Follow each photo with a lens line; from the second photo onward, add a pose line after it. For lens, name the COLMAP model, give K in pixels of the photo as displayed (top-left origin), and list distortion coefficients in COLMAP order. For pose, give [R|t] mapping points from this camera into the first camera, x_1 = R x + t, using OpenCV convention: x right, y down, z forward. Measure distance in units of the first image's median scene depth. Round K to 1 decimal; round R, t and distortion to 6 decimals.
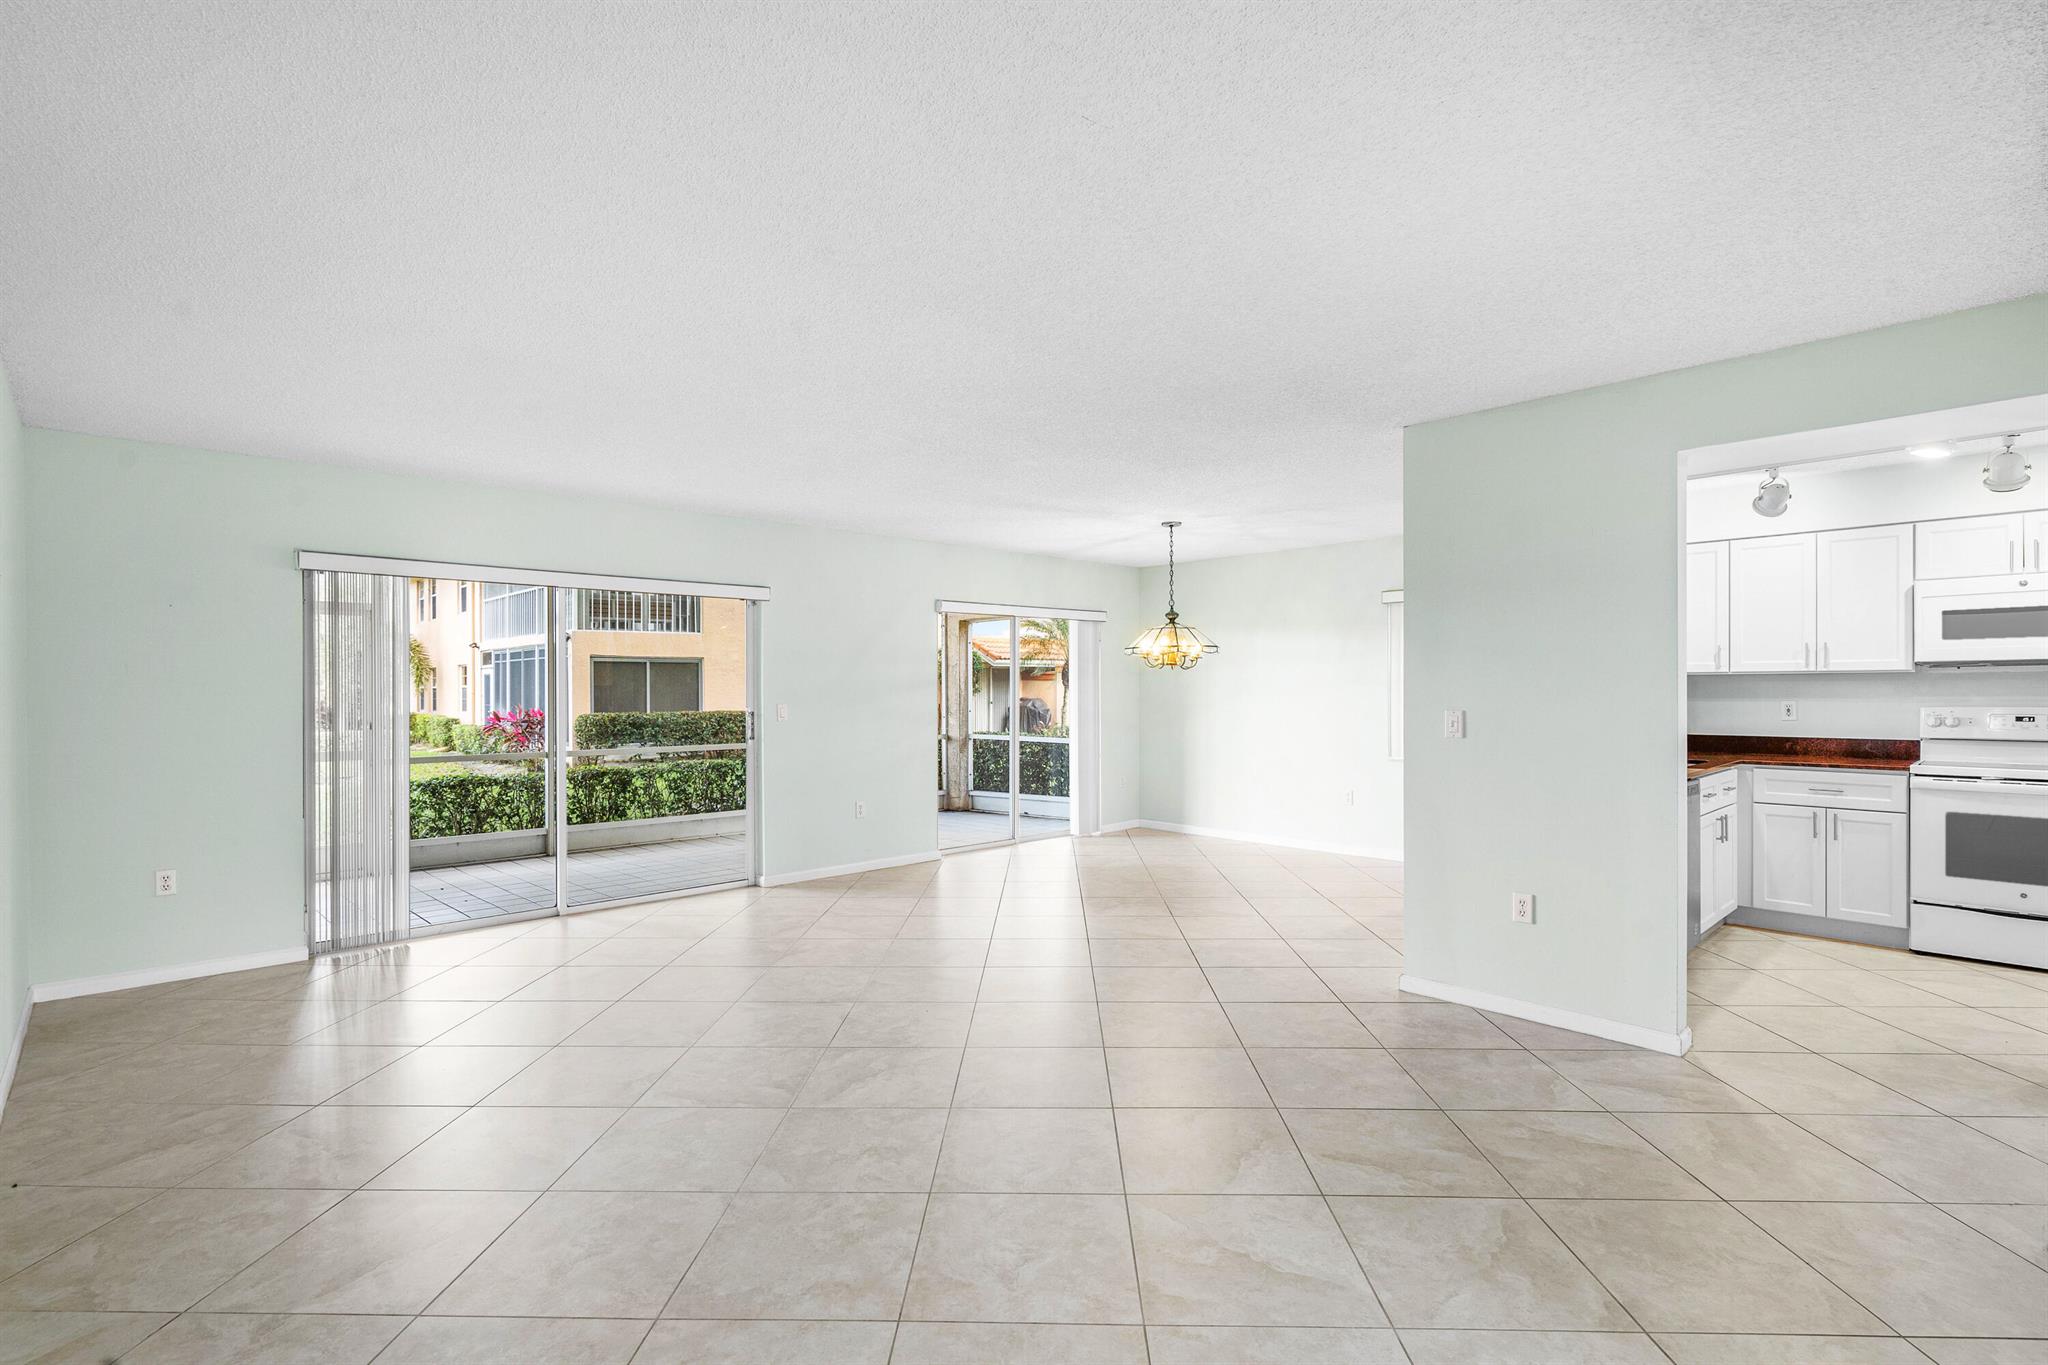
lens RADIAL K [[963.7, 0, 1016.2], [0, 963.7, 686.4], [0, 0, 1]] dist [0.002598, 0.002261]
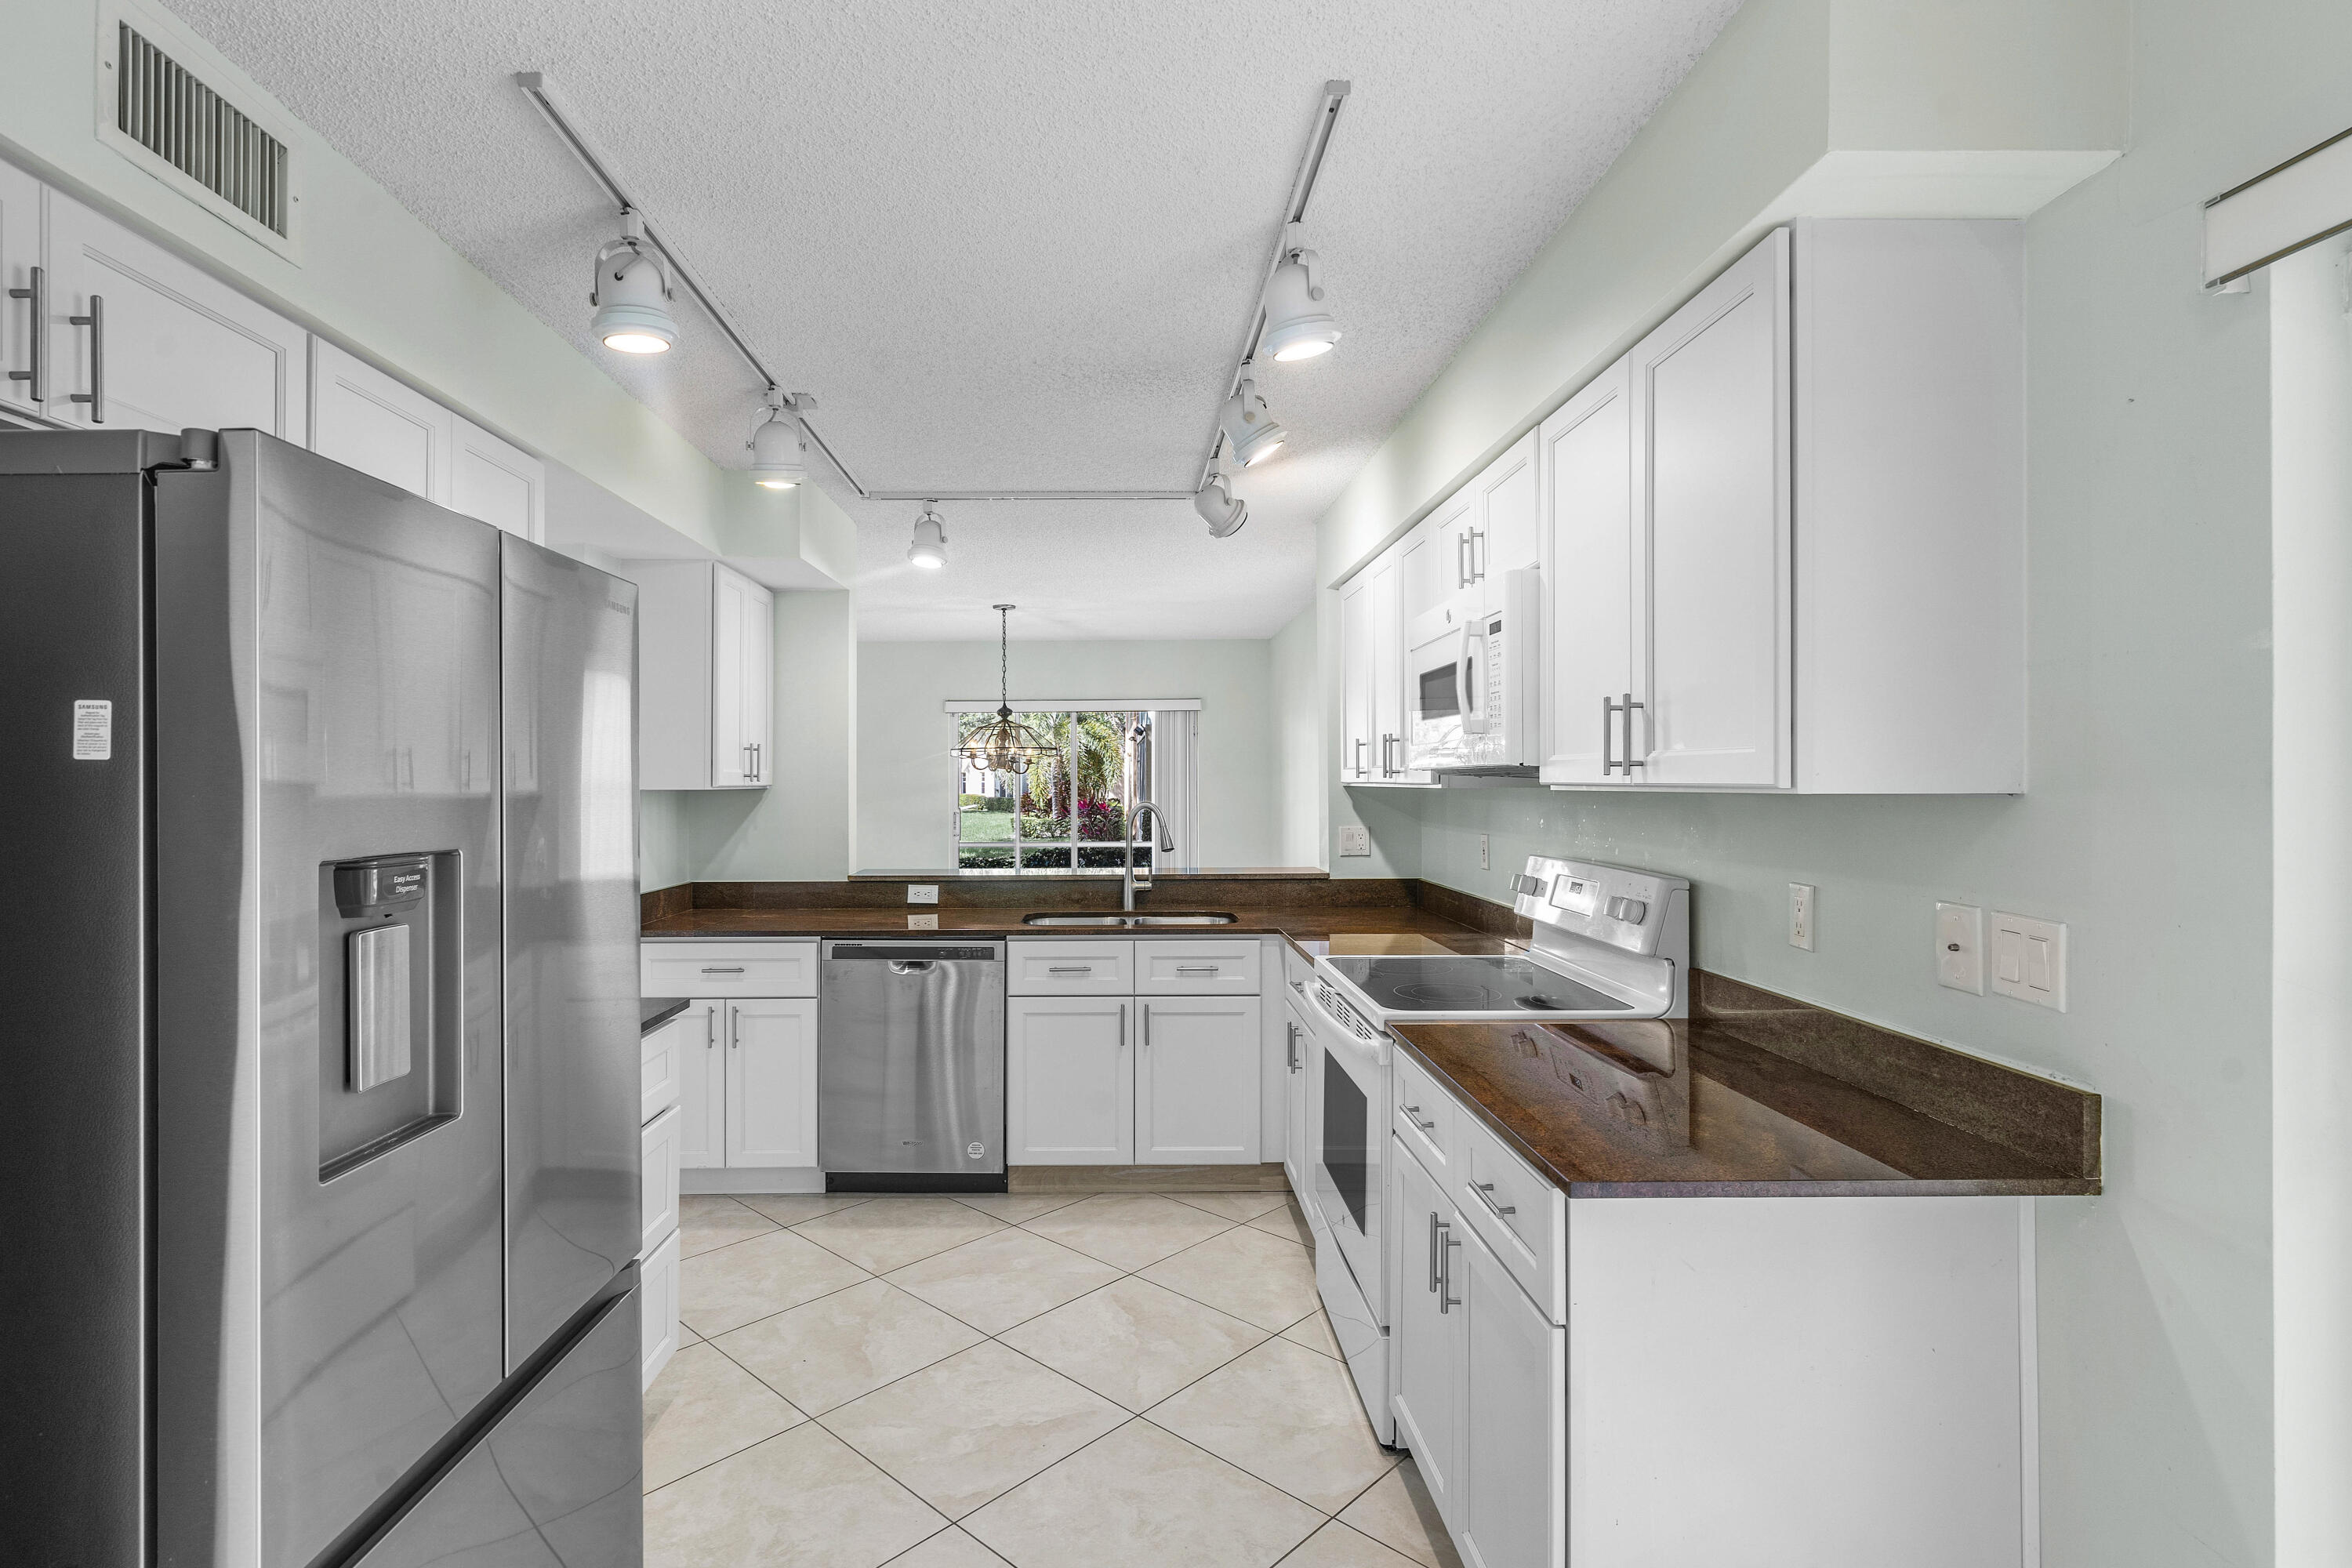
lens RADIAL K [[1106.8, 0, 1124.1], [0, 1106.8, 798.2], [0, 0, 1]] dist [0.002598, 0.002261]
pose [[0.734952, 0.014068, -0.677973, 1.207222], [-0.001909, 0.999824, 0.018678, -0.020477], [0.678116, -0.012433, 0.734850, 0.424667]]
